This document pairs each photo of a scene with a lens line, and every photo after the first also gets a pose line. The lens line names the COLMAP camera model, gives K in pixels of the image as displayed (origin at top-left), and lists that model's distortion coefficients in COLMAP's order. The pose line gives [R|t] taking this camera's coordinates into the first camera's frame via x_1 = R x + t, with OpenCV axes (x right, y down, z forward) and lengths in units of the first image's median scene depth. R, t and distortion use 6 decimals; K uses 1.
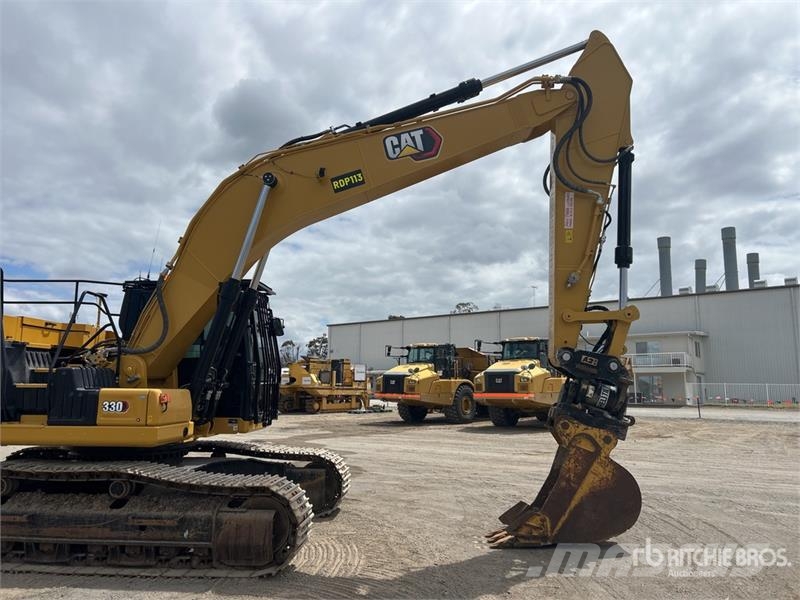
lens RADIAL K [[604.2, 0, 406.5], [0, 604.2, 303.5], [0, 0, 1]] dist [0.051003, -0.054252]
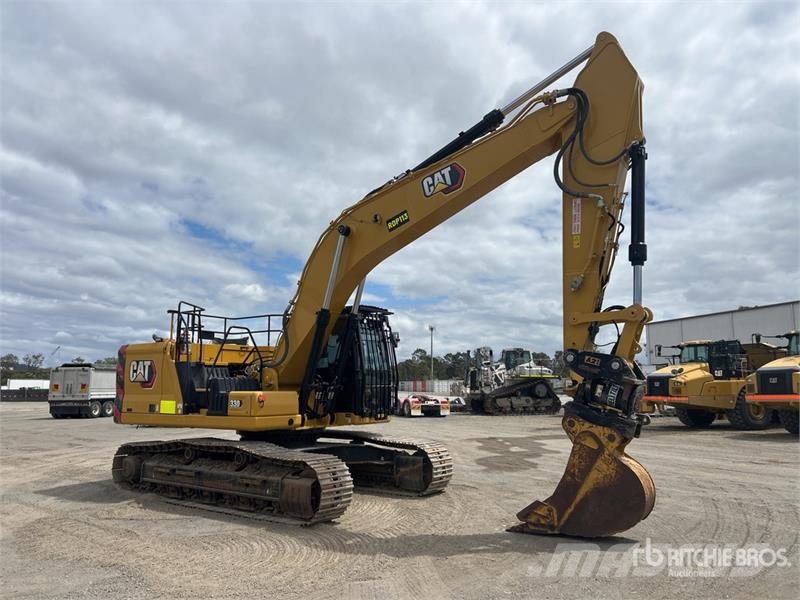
lens RADIAL K [[611.9, 0, 412.1], [0, 611.9, 308.1], [0, 0, 1]] dist [0.098805, -0.198020]
pose [[0.850775, -0.078647, -0.519613, 0.533030], [0.080738, 0.996561, -0.018642, -0.000809], [0.519292, -0.026092, 0.854199, -0.047478]]
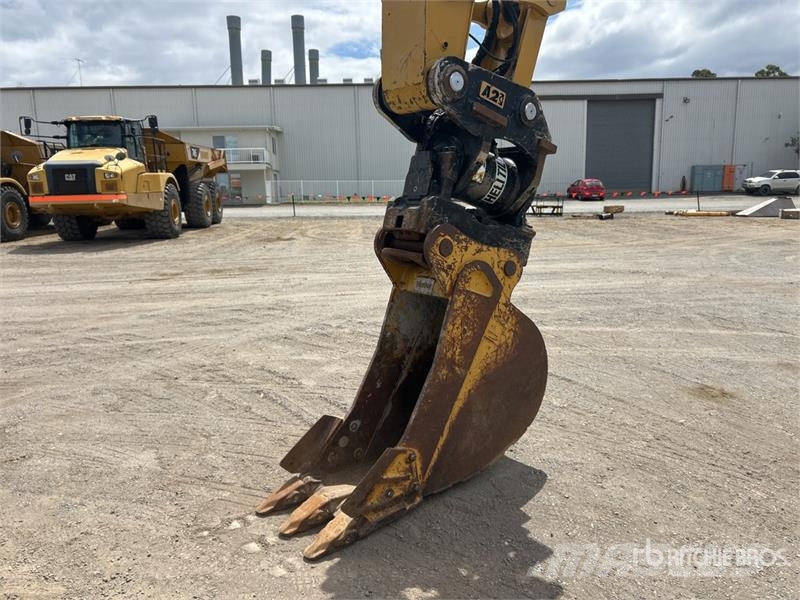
lens RADIAL K [[604.2, 0, 406.5], [0, 604.2, 303.5], [0, 0, 1]] dist [0.051003, -0.054252]
pose [[0.766269, -0.142590, 0.626499, -0.034952], [-0.063823, 0.953350, 0.295042, 0.100227], [-0.639343, -0.266067, 0.721422, 0.616521]]
